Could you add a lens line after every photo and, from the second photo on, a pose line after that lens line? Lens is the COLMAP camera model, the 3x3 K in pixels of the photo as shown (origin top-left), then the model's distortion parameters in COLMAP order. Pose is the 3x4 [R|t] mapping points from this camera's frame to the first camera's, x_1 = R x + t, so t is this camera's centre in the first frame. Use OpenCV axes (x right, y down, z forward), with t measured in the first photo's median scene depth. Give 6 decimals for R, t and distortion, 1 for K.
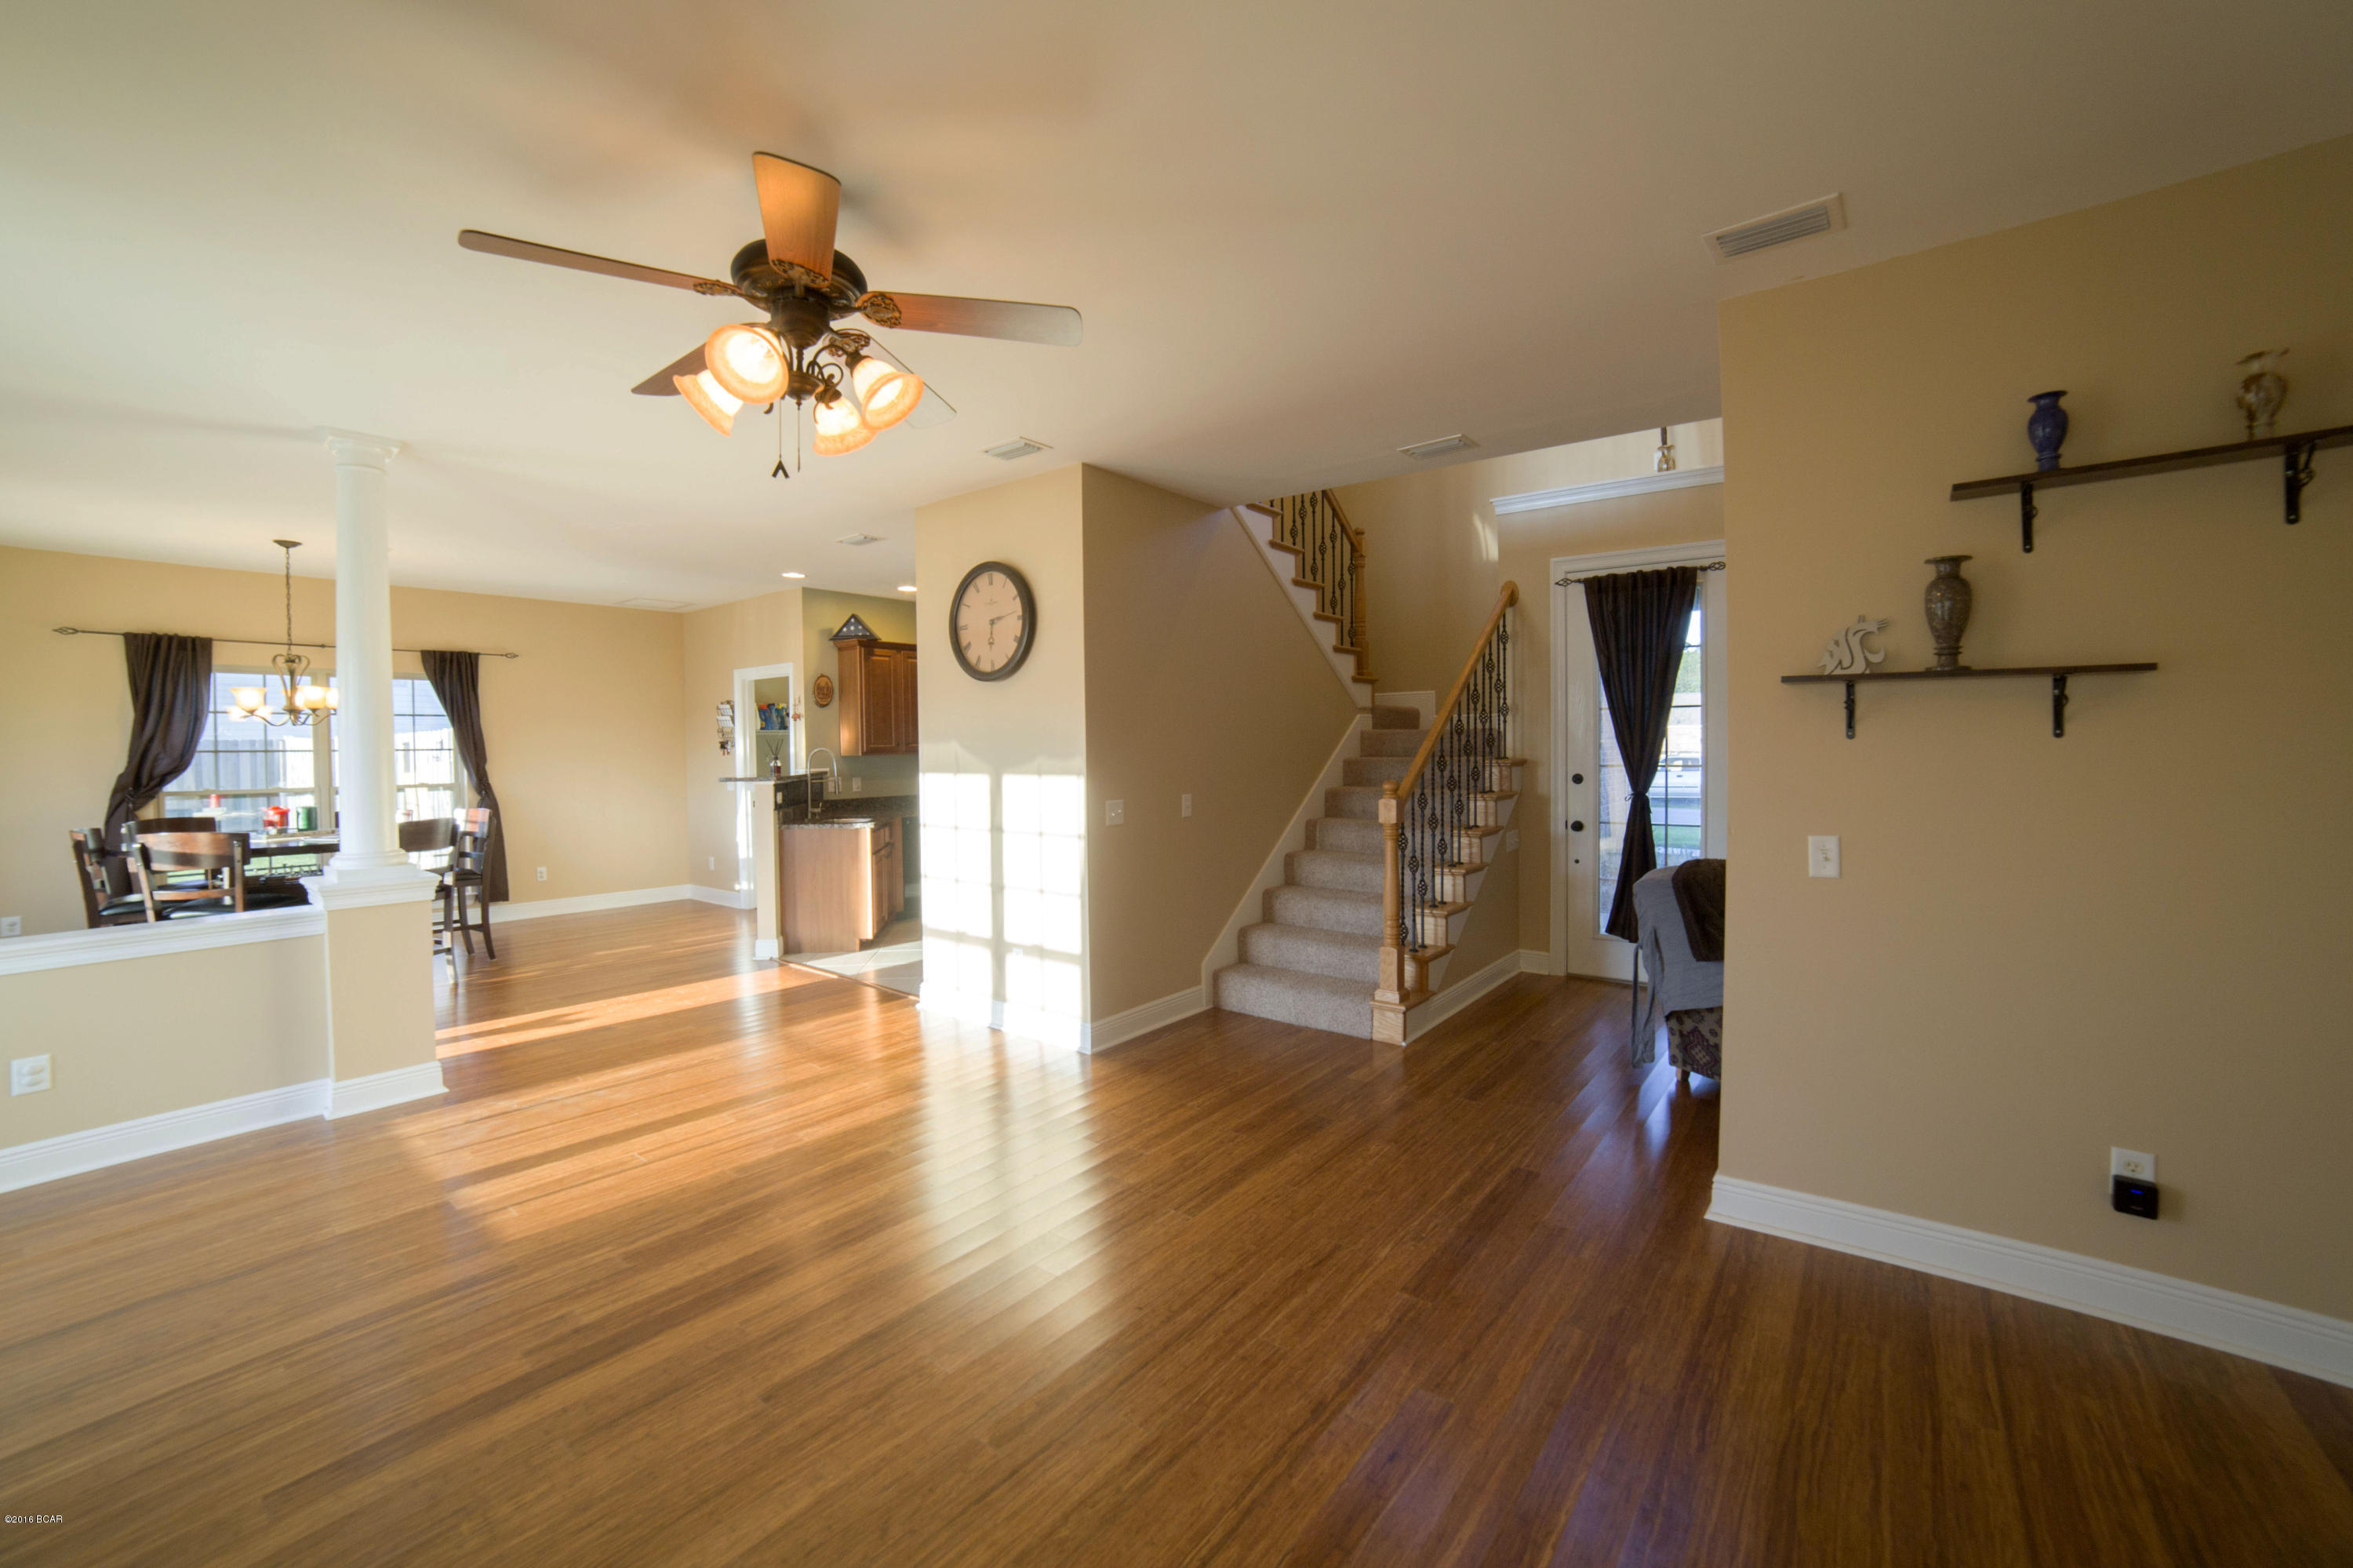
lens RADIAL K [[932.1, 0, 1171.4], [0, 932.1, 757.9], [0, 0, 1]] dist [-0.031290, 0.000253]
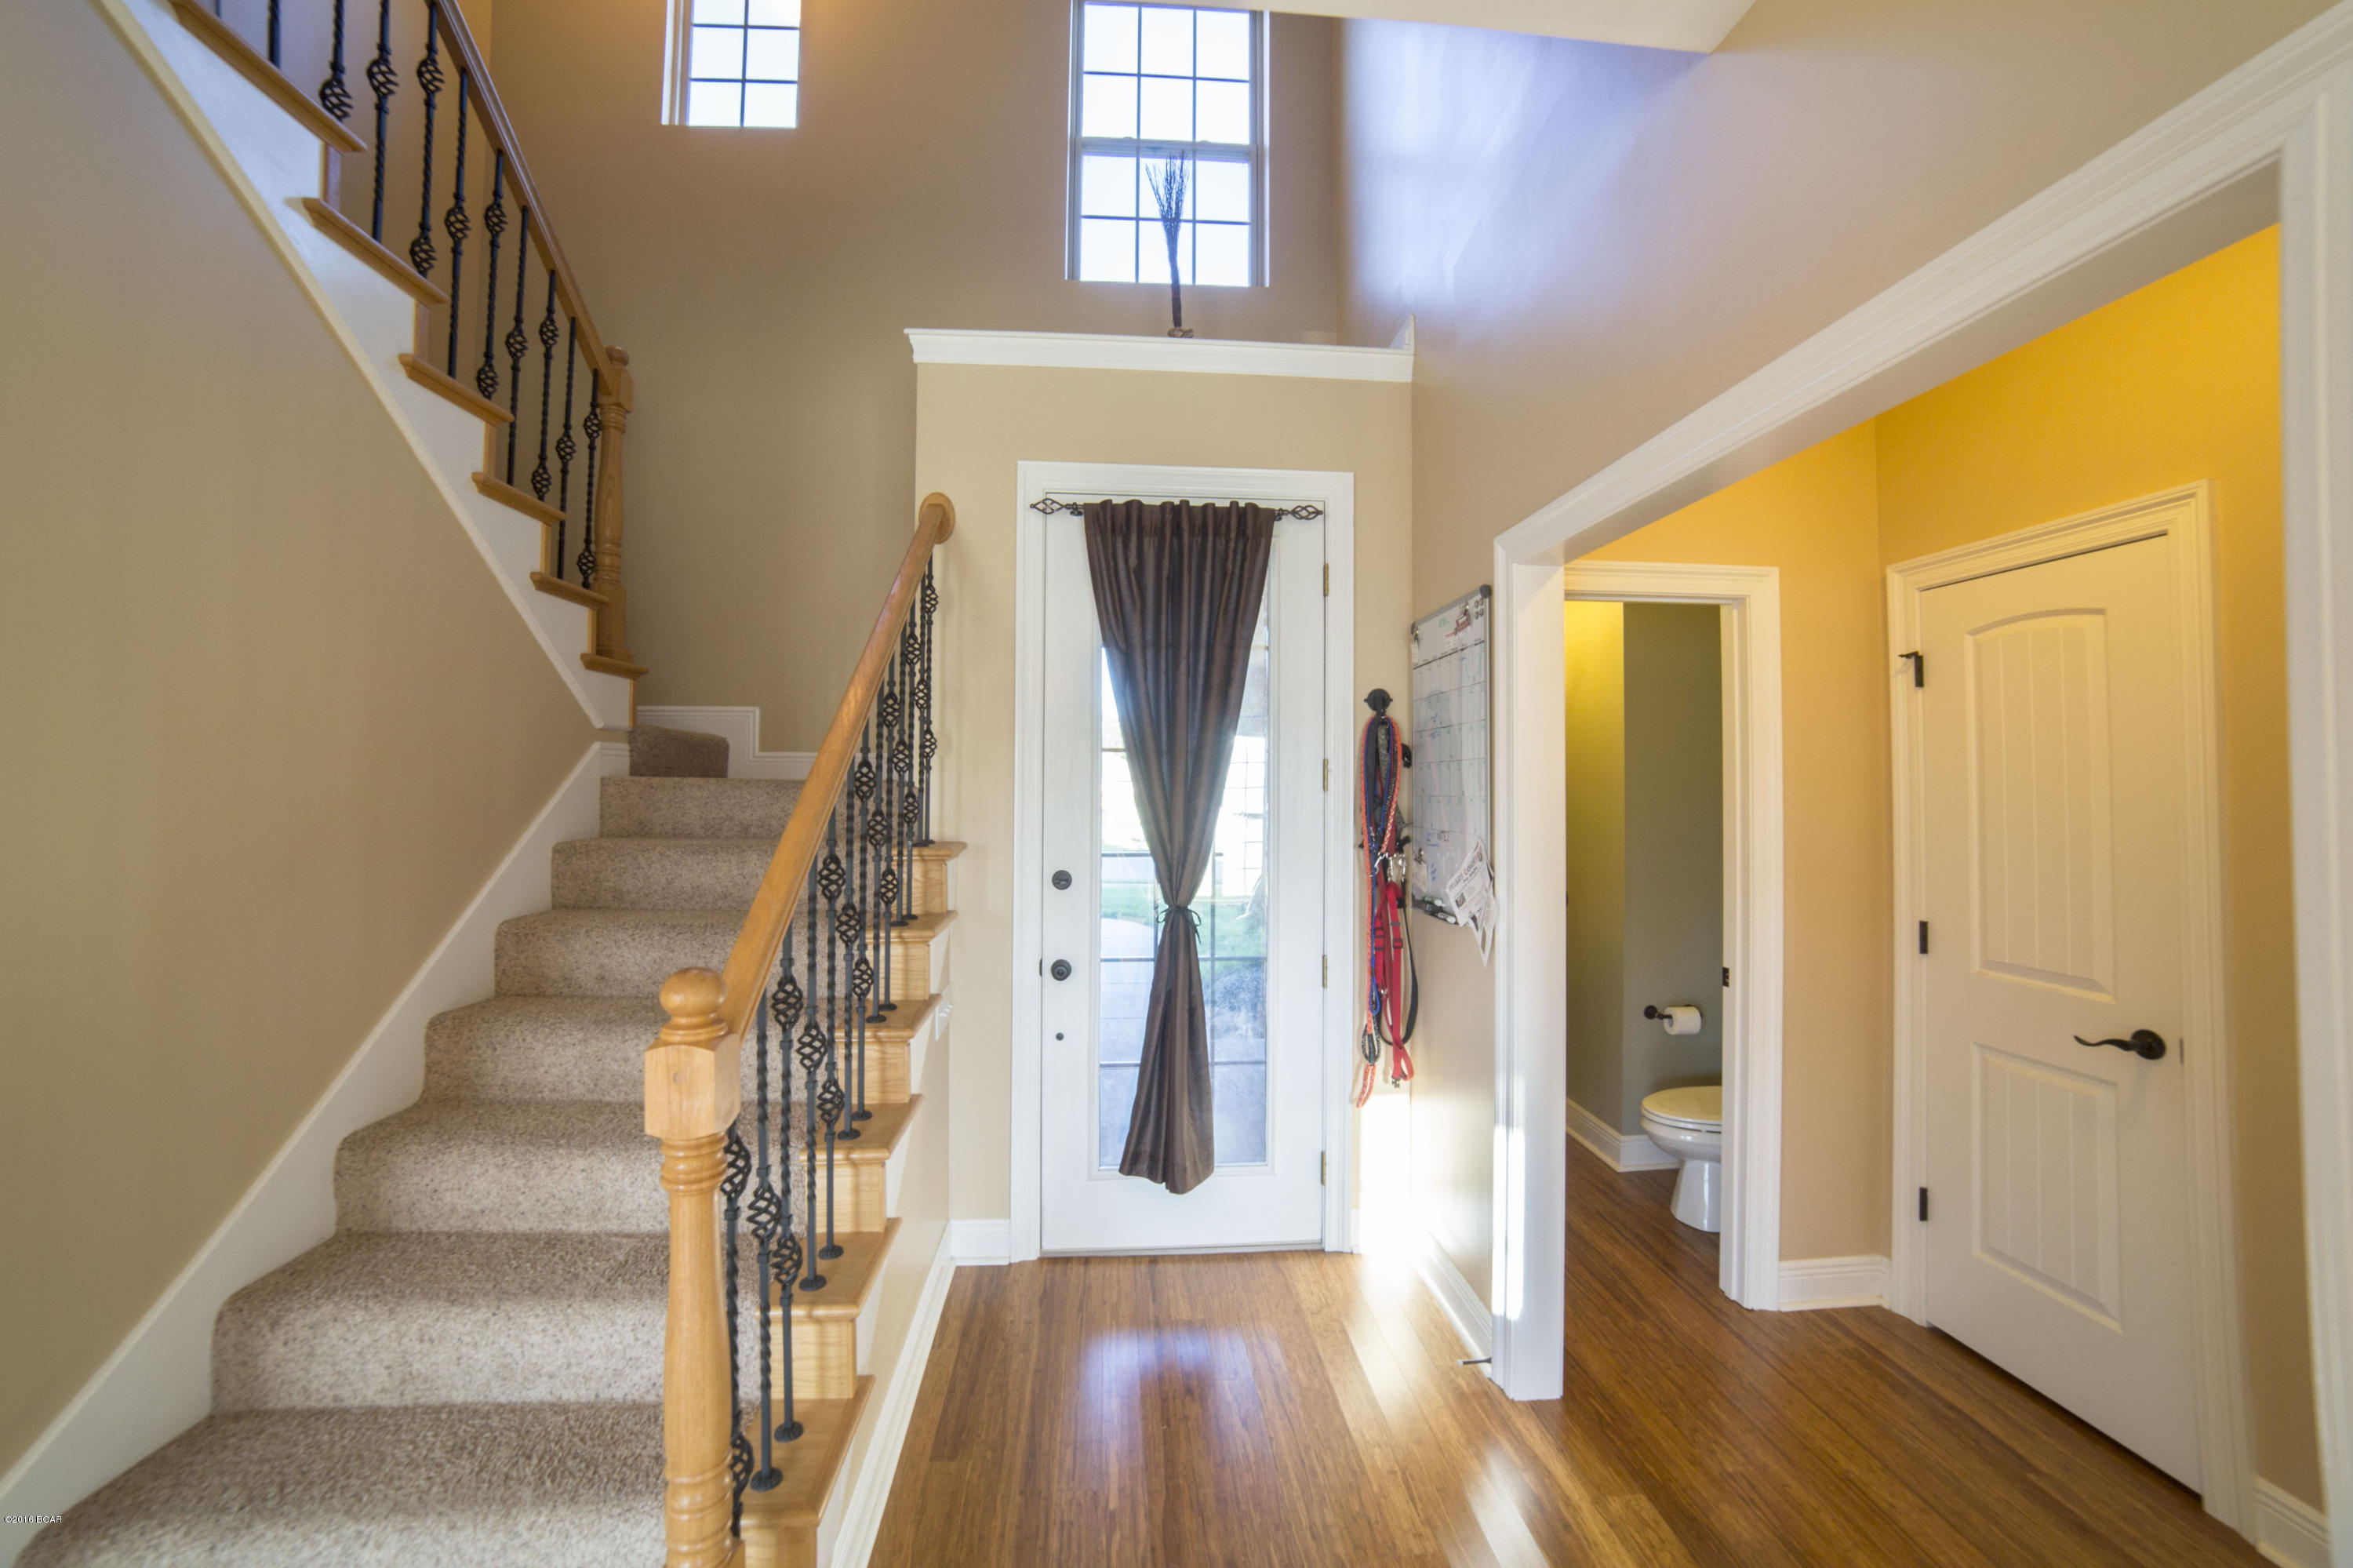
lens RADIAL K [[932.1, 0, 1171.4], [0, 932.1, 757.9], [0, 0, 1]] dist [-0.031290, 0.000253]
pose [[0.737827, 0.032420, 0.674211, 0.122143], [-0.004095, 0.999043, -0.043558, -0.023897], [-0.674977, 0.029377, 0.737253, 0.558749]]
